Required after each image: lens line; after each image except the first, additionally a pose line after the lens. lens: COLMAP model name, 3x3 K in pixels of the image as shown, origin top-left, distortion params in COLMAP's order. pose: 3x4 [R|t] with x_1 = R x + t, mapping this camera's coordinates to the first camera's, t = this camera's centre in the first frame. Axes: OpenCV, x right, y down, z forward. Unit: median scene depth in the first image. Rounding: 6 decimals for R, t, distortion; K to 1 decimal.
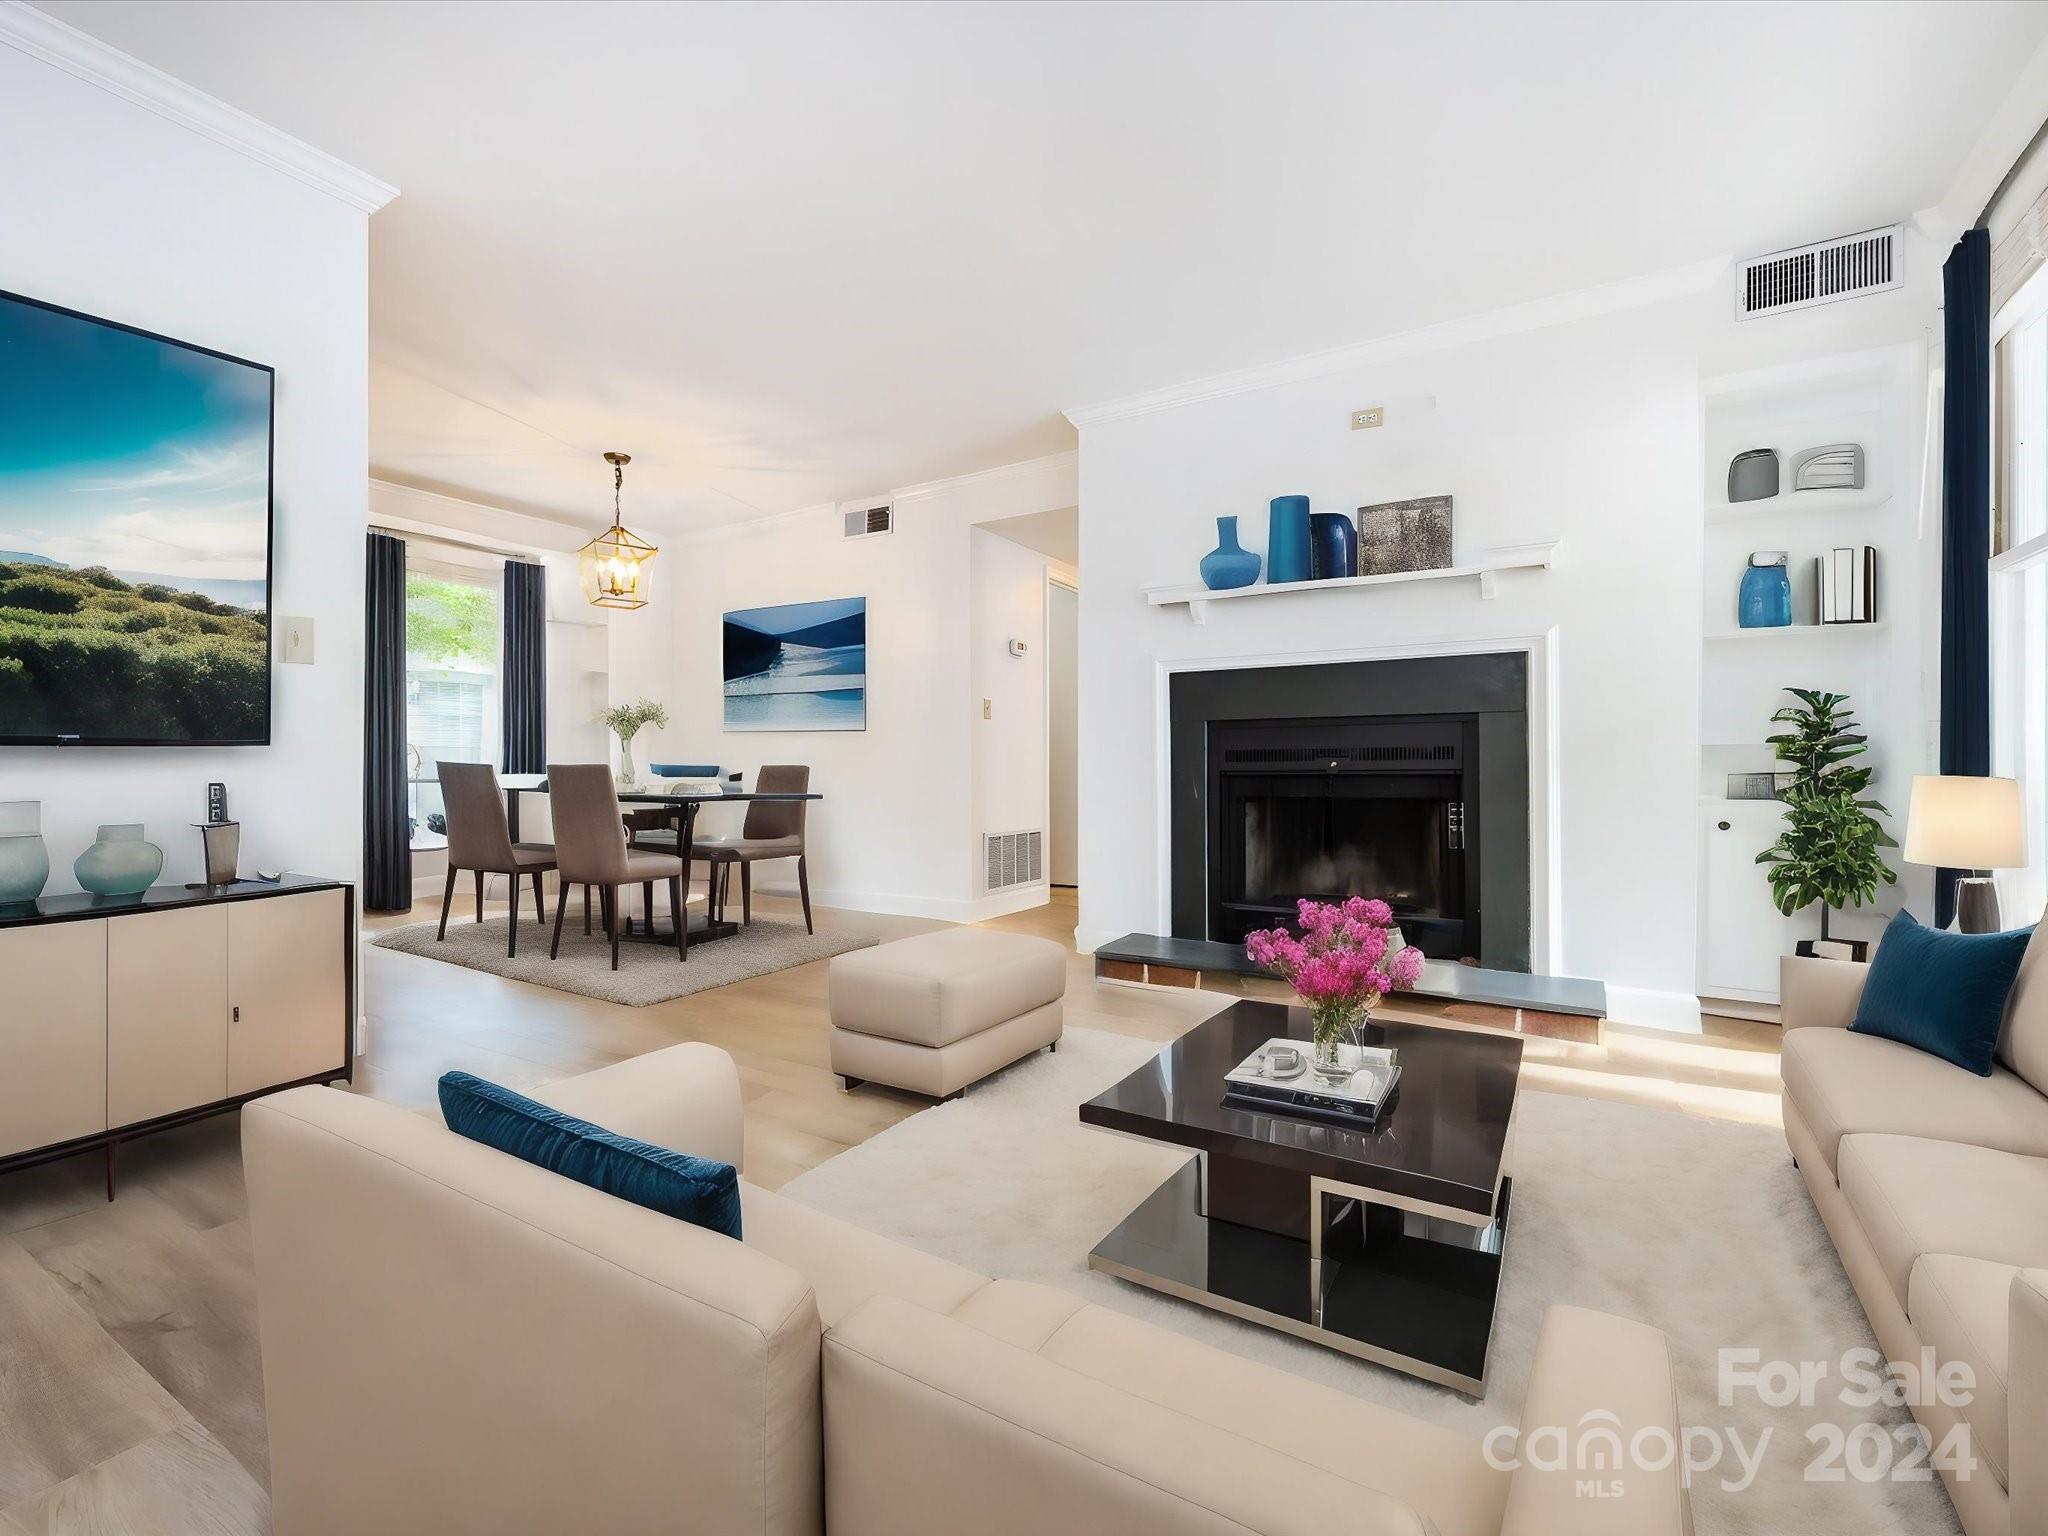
lens RADIAL K [[907.3, 0, 1012.8], [0, 907.3, 770.6], [0, 0, 1]] dist [-0.006450, 0.001467]
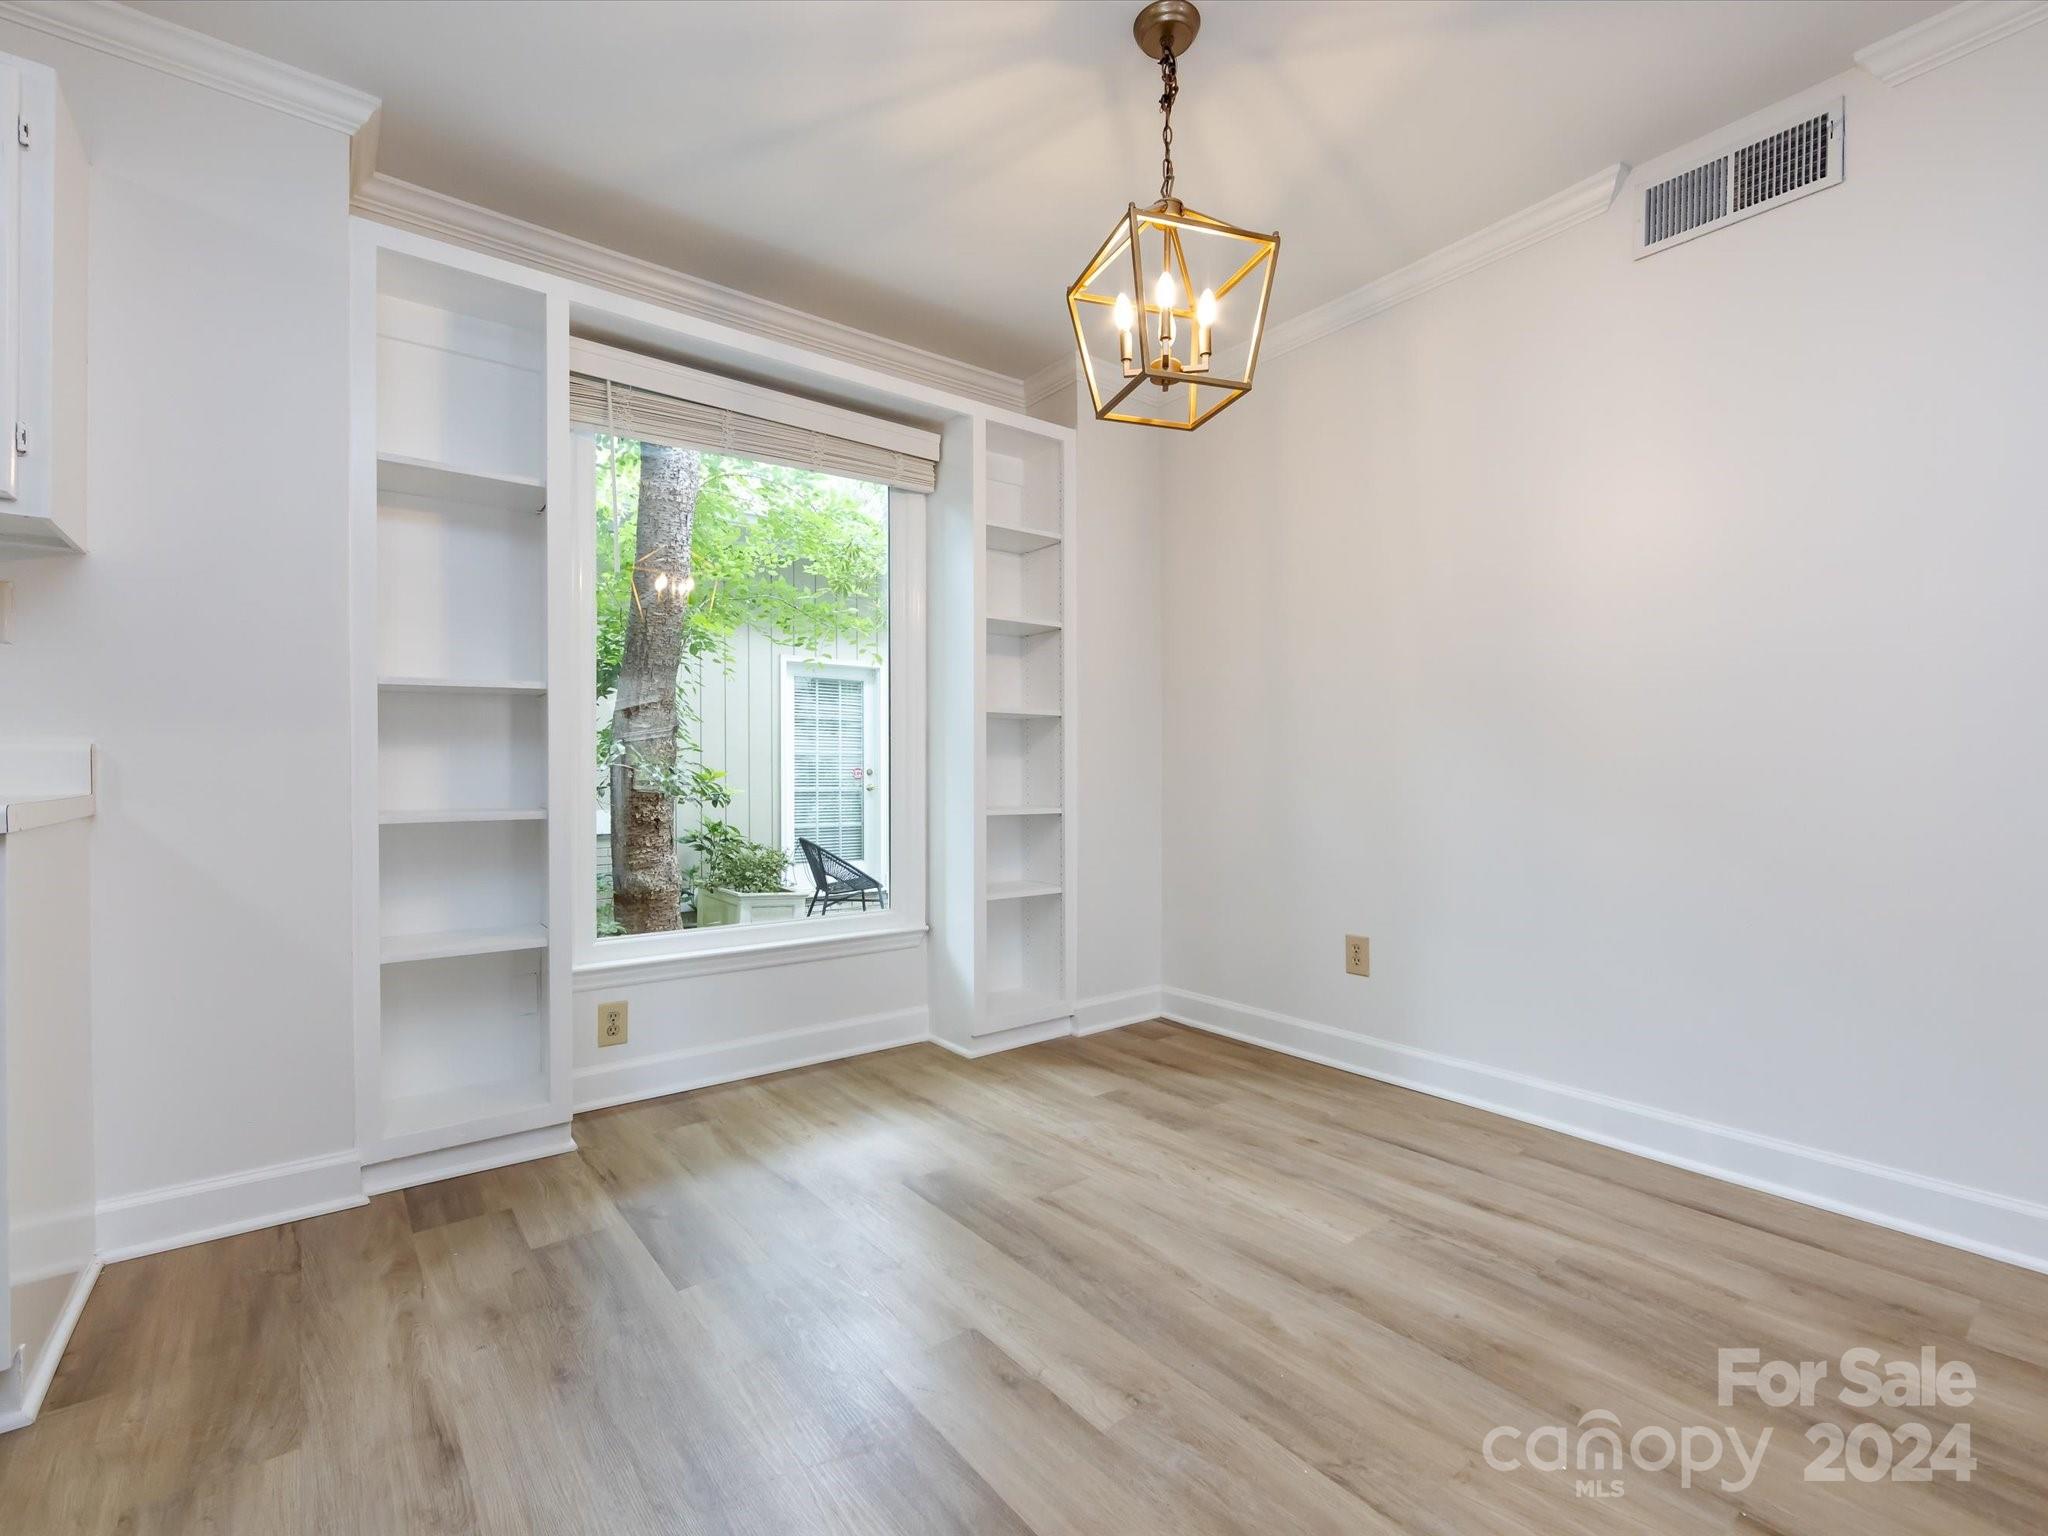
lens RADIAL K [[907.3, 0, 1021.8], [0, 907.3, 776.2], [0, 0, 1]] dist [-0.006450, 0.001467]
pose [[0.937951, 0.000013, -0.346768, -0.313331], [0.001813, 0.999986, 0.004940, -0.022789], [0.346764, -0.005262, 0.937938, 0.531693]]
